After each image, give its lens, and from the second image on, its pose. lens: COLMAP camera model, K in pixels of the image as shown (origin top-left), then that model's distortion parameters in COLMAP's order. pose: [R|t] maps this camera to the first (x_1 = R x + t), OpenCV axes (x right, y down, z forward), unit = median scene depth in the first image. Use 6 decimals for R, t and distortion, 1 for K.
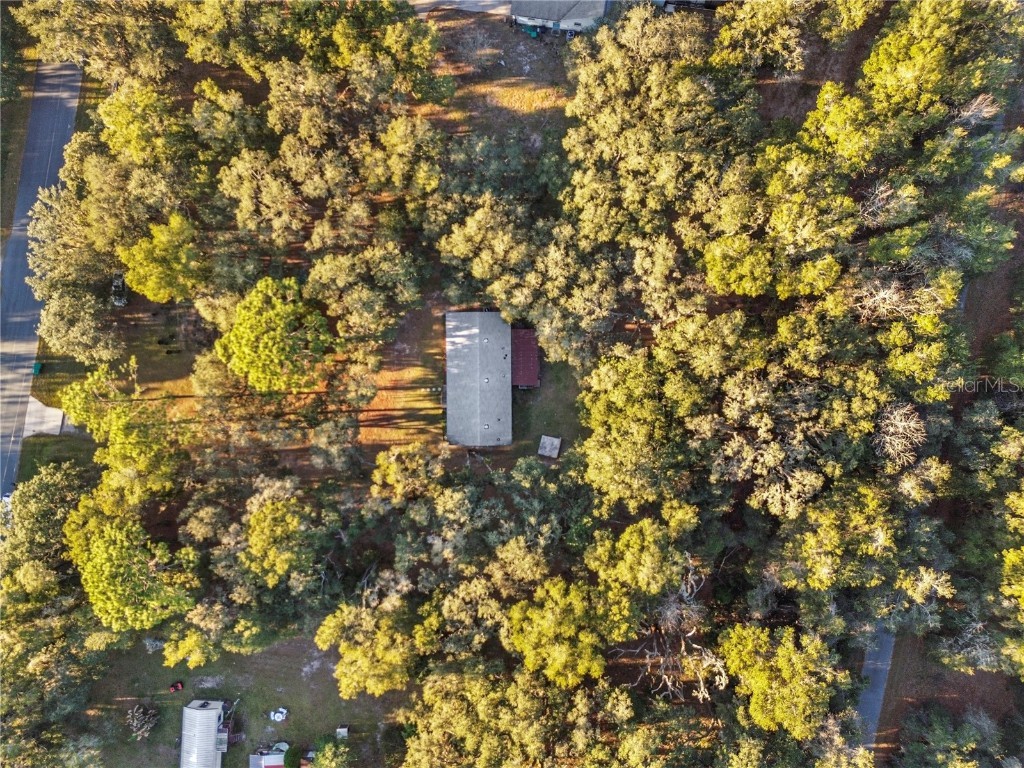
lens RADIAL K [[709.5, 0, 512.0], [0, 709.5, 384.0], [0, 0, 1]] dist [0.002813, 0.001321]
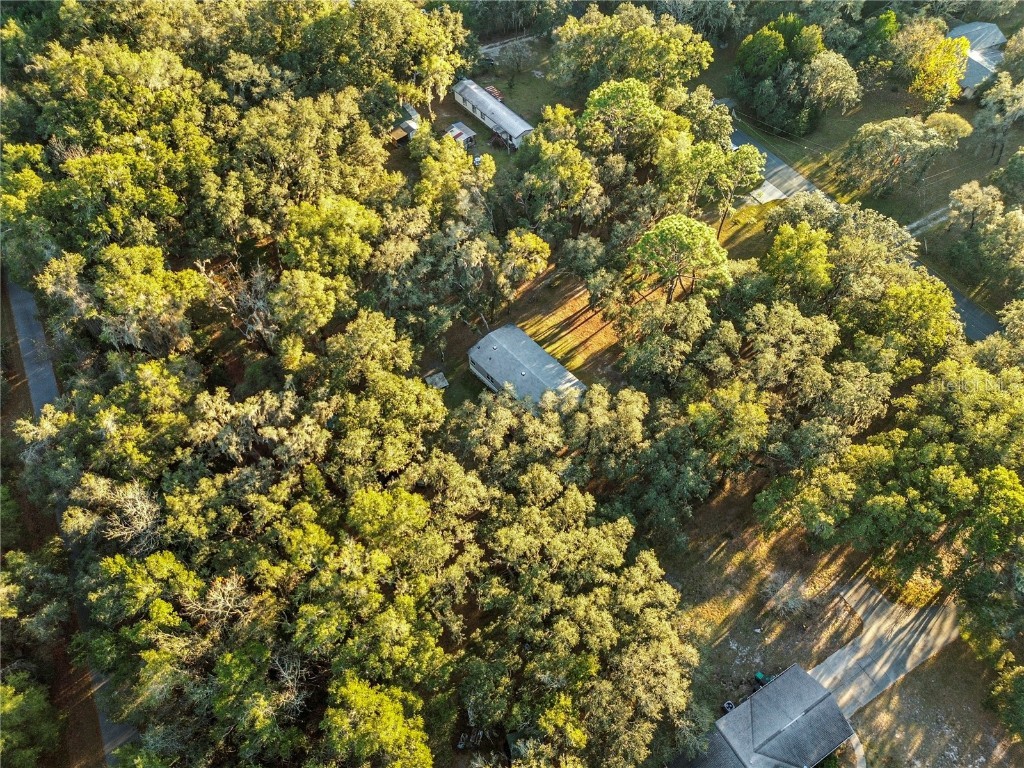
lens RADIAL K [[709.5, 0, 512.0], [0, 709.5, 384.0], [0, 0, 1]] dist [0.002813, 0.001321]
pose [[-0.760840, 0.543996, -0.353822, 0.397063], [-0.648788, -0.625880, 0.432837, -0.511489], [0.014012, 0.558876, 0.829133, 0.160571]]
